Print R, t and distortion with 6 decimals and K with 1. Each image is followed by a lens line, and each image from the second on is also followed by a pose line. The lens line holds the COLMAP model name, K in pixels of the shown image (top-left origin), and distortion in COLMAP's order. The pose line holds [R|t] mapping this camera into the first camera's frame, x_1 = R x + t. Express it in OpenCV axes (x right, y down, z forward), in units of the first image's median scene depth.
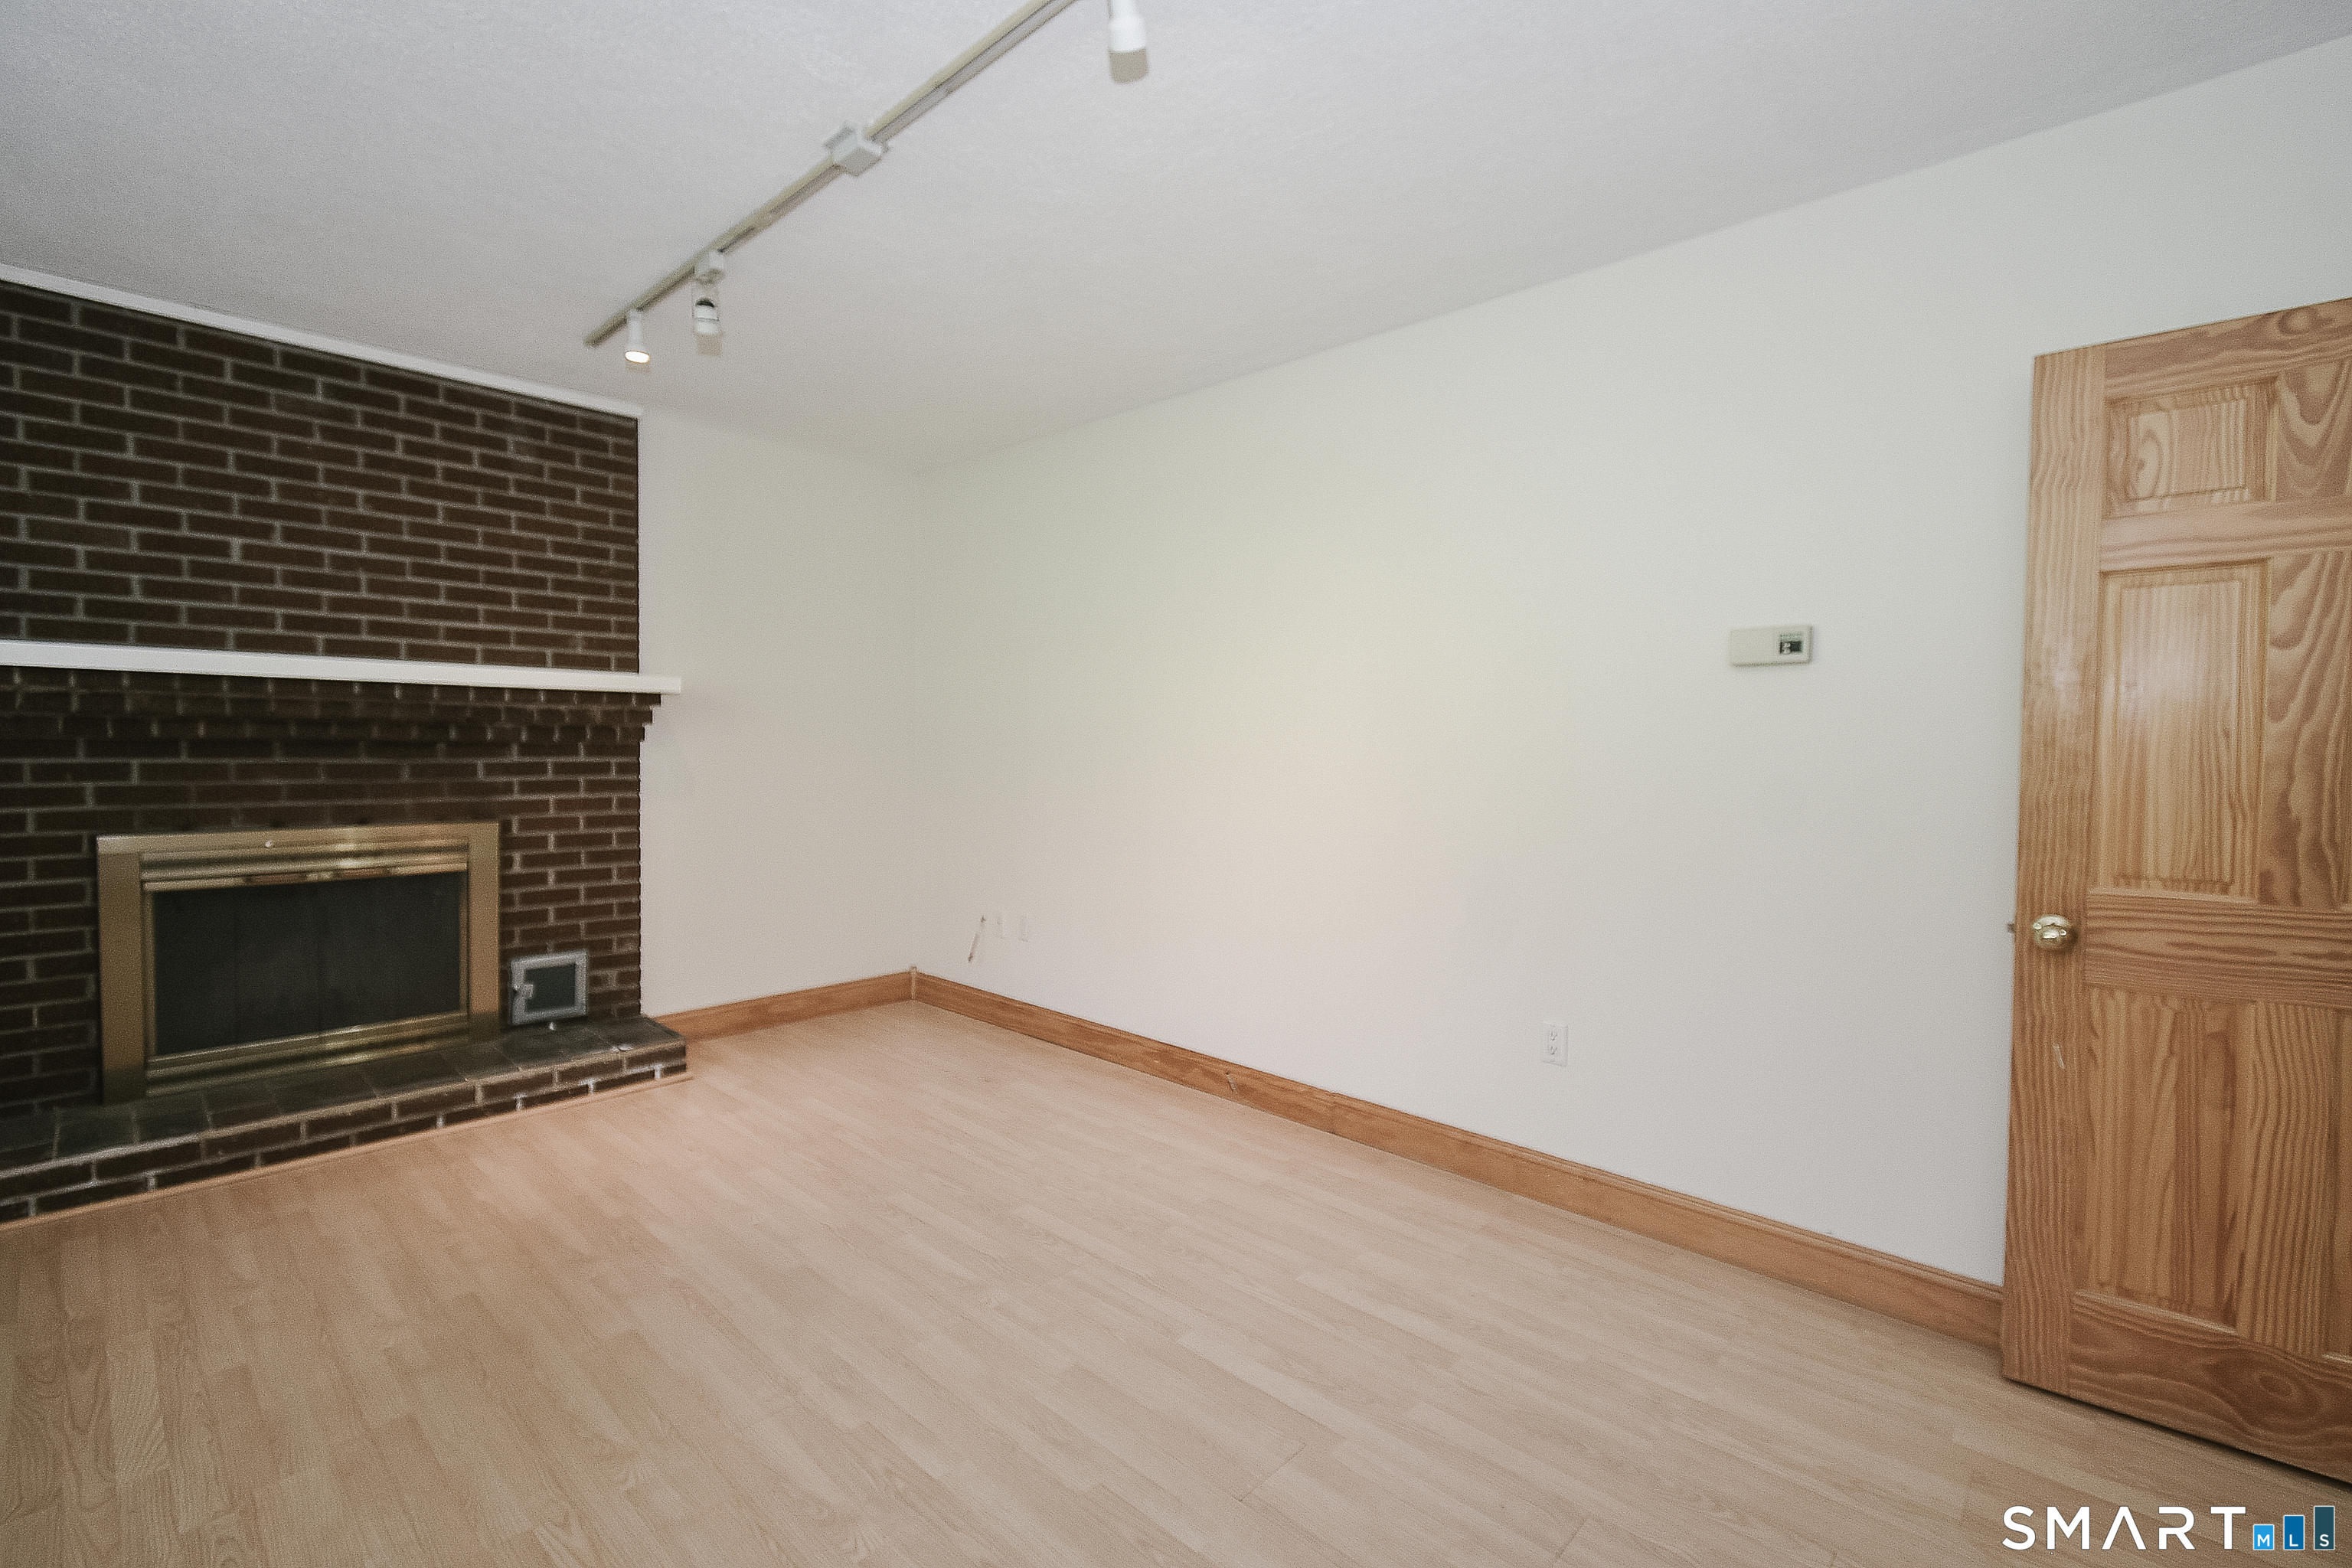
lens RADIAL K [[1043.9, 0, 1166.5], [0, 1043.9, 778.0], [0, 0, 1]] dist [0.002087, -0.005308]
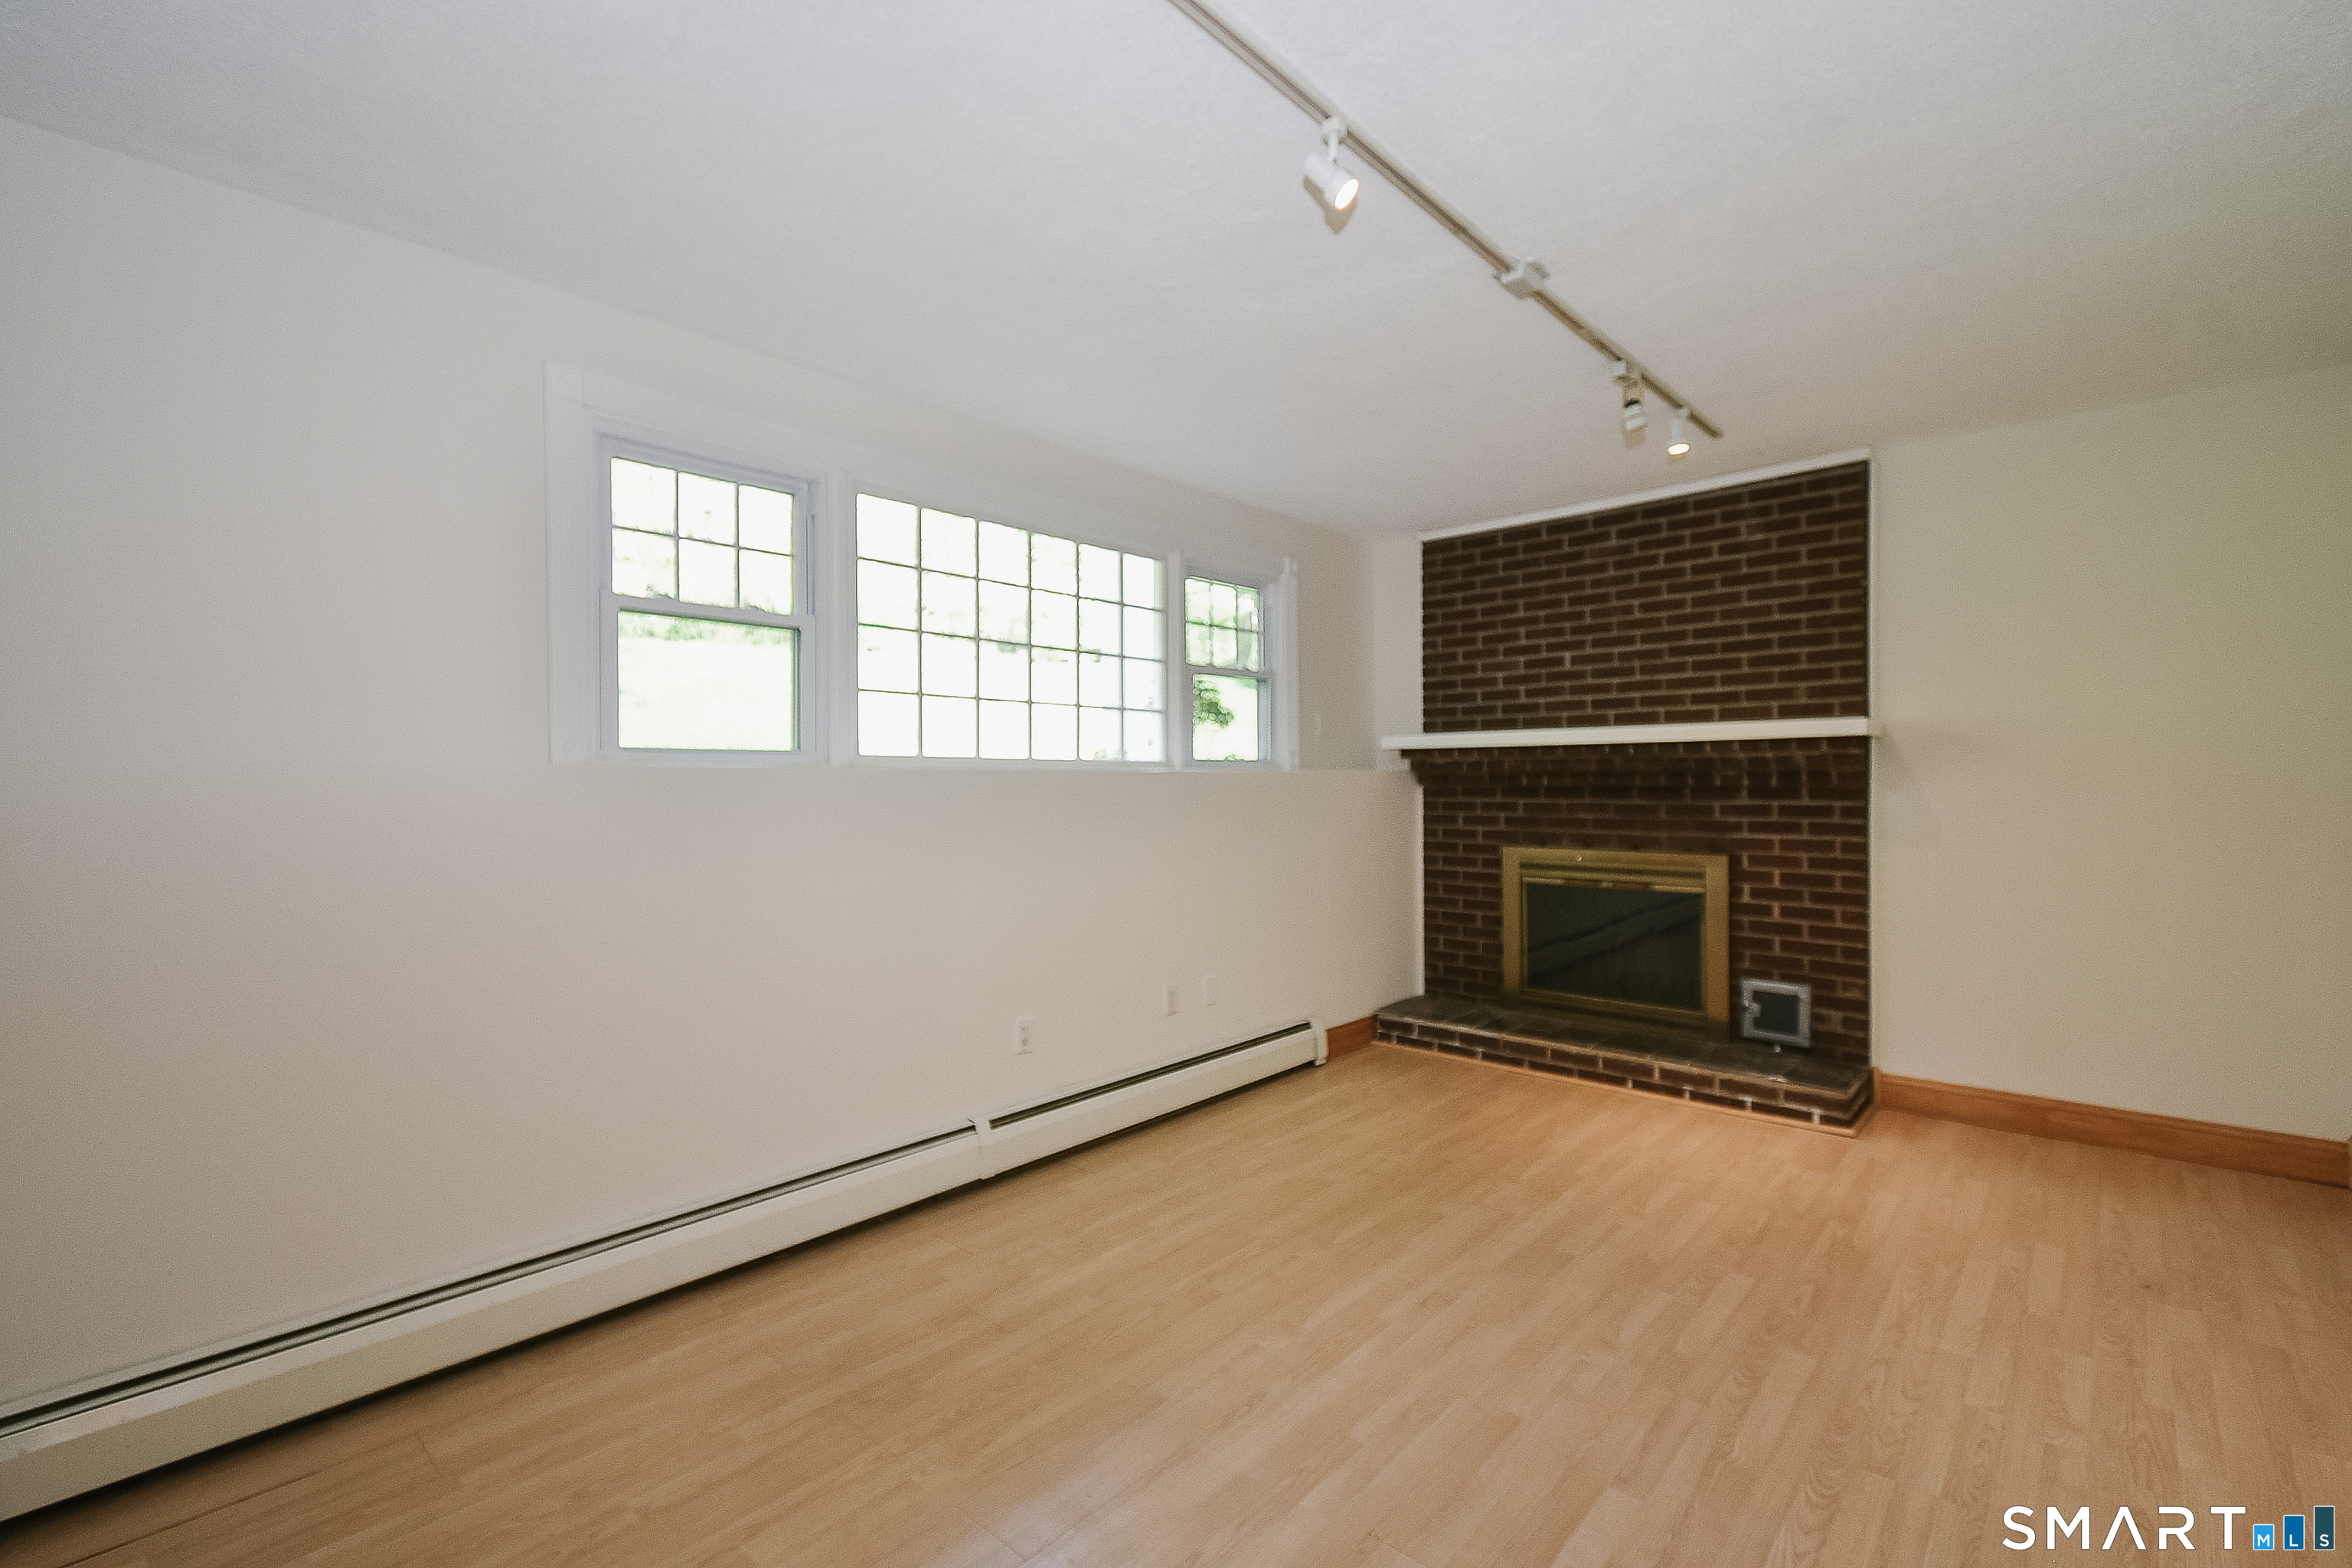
lens RADIAL K [[1043.9, 0, 1166.5], [0, 1043.9, 778.0], [0, 0, 1]] dist [0.002087, -0.005308]
pose [[-0.016765, -0.017343, -0.999709, 0.532624], [-0.029663, 0.999418, -0.016840, -0.006349], [0.999419, 0.029372, -0.017270, 0.392707]]
